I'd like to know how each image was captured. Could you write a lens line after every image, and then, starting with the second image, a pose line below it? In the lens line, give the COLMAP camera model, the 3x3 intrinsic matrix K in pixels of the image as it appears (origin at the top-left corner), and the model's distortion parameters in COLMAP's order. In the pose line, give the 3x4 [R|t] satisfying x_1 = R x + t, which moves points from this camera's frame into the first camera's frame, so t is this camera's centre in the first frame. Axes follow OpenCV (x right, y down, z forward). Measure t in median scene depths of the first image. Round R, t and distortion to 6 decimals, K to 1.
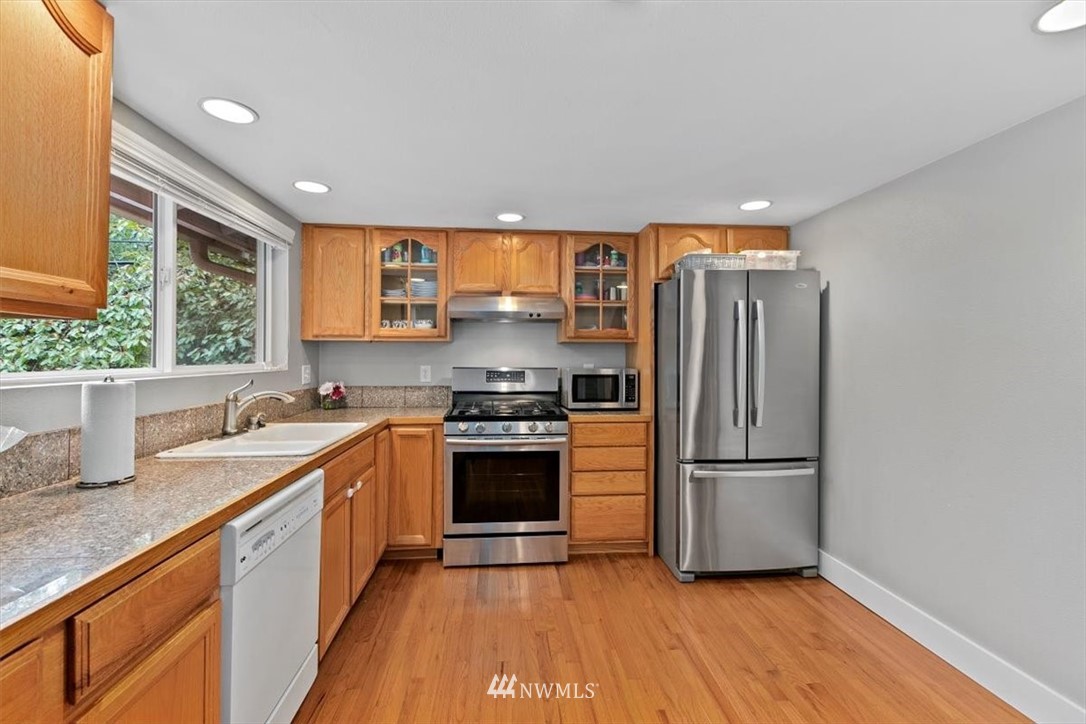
lens RADIAL K [[485.0, 0, 540.9], [0, 485.0, 355.0], [0, 0, 1]] dist [-0.001278, -0.000273]
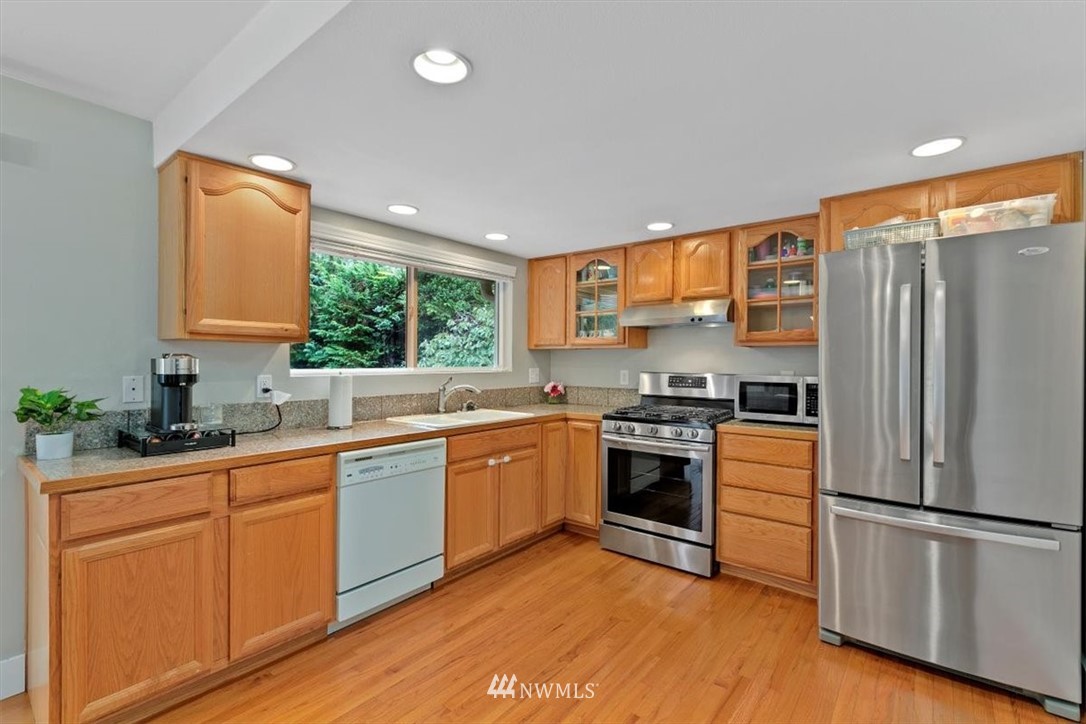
lens RADIAL K [[485.0, 0, 545.0], [0, 485.0, 362.8], [0, 0, 1]] dist [-0.001278, -0.000273]
pose [[0.725457, 0.002464, -0.688263, 0.459630], [0.000110, 0.999993, 0.003696, 0.001356], [0.688267, -0.002757, 0.725452, 0.085612]]
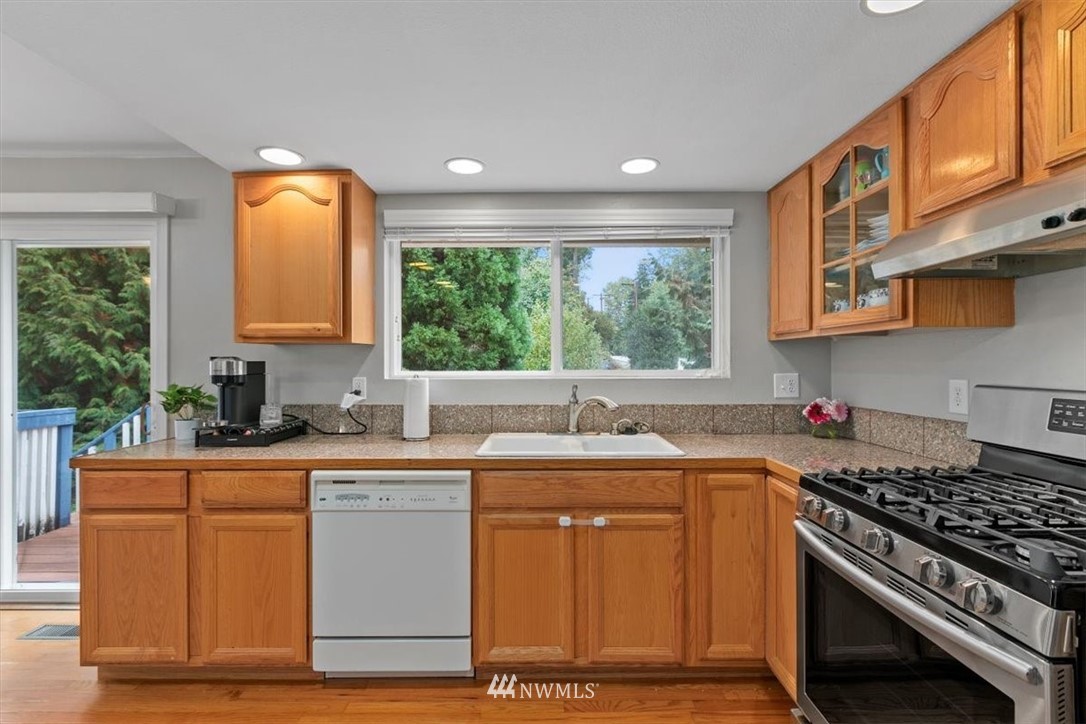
lens RADIAL K [[485.0, 0, 548.2], [0, 485.0, 359.0], [0, 0, 1]] dist [-0.001278, -0.000273]
pose [[-0.087053, -0.010977, -0.996143, 0.328748], [0.005129, 0.999921, -0.011467, 0.005770], [0.996190, -0.006108, -0.086990, 0.743987]]
